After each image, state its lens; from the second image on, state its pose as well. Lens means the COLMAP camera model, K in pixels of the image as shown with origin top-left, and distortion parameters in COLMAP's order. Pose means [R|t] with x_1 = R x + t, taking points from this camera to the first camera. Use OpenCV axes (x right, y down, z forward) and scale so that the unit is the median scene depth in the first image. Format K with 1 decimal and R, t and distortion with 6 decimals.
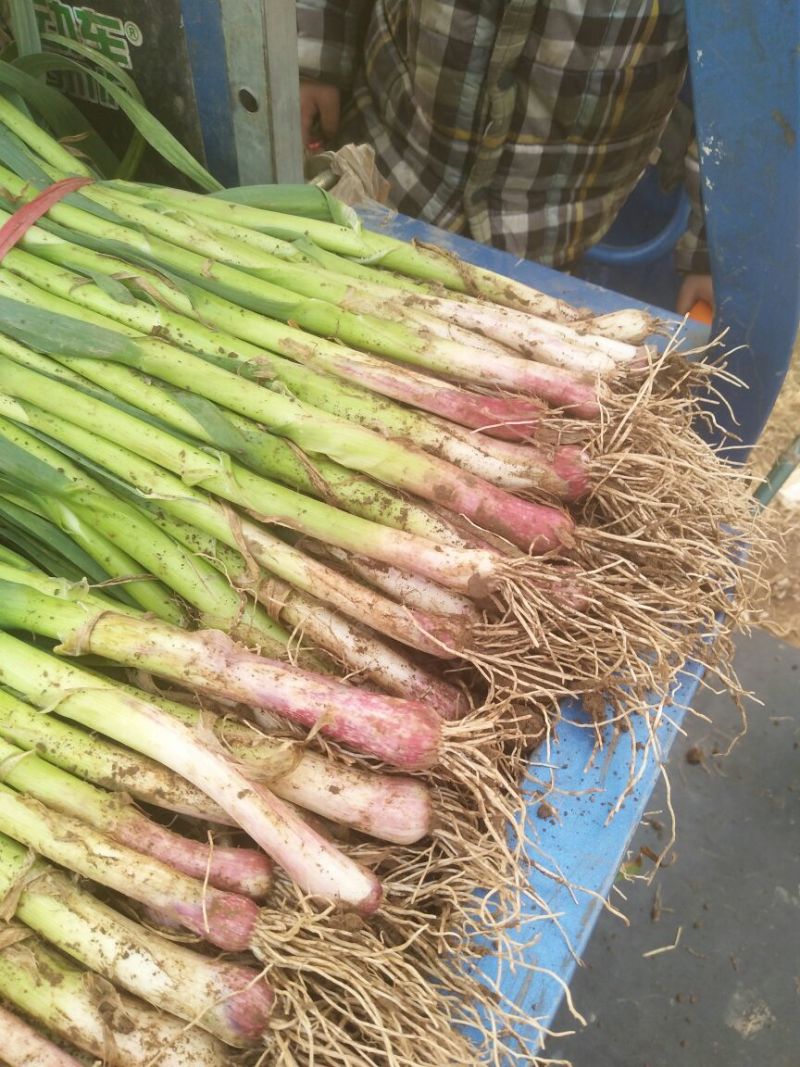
lens RADIAL K [[813.0, 0, 400.0], [0, 813.0, 533.5], [0, 0, 1]] dist [0.084247, -0.133734]
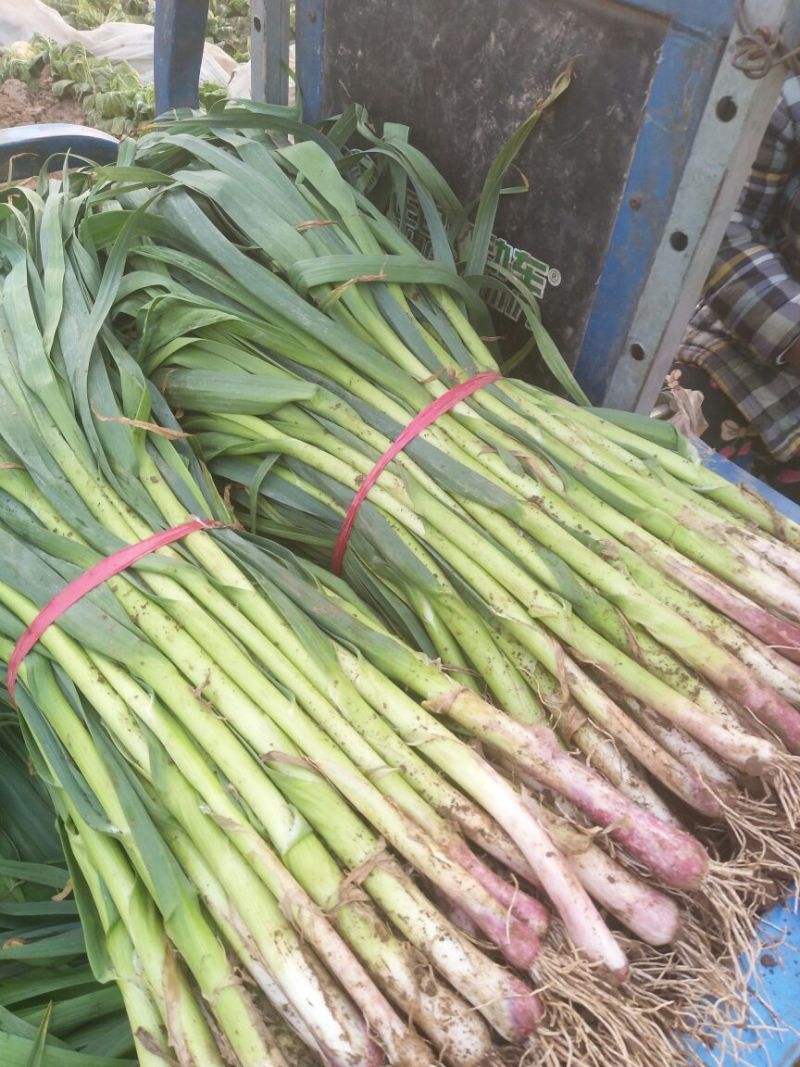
lens RADIAL K [[813.0, 0, 400.0], [0, 813.0, 533.5], [0, 0, 1]] dist [0.084247, -0.133734]
pose [[0.936191, 0.287631, -0.202027, -0.237159], [-0.318627, 0.937141, -0.142279, 0.074222], [0.148404, 0.197572, 0.968990, -0.352400]]
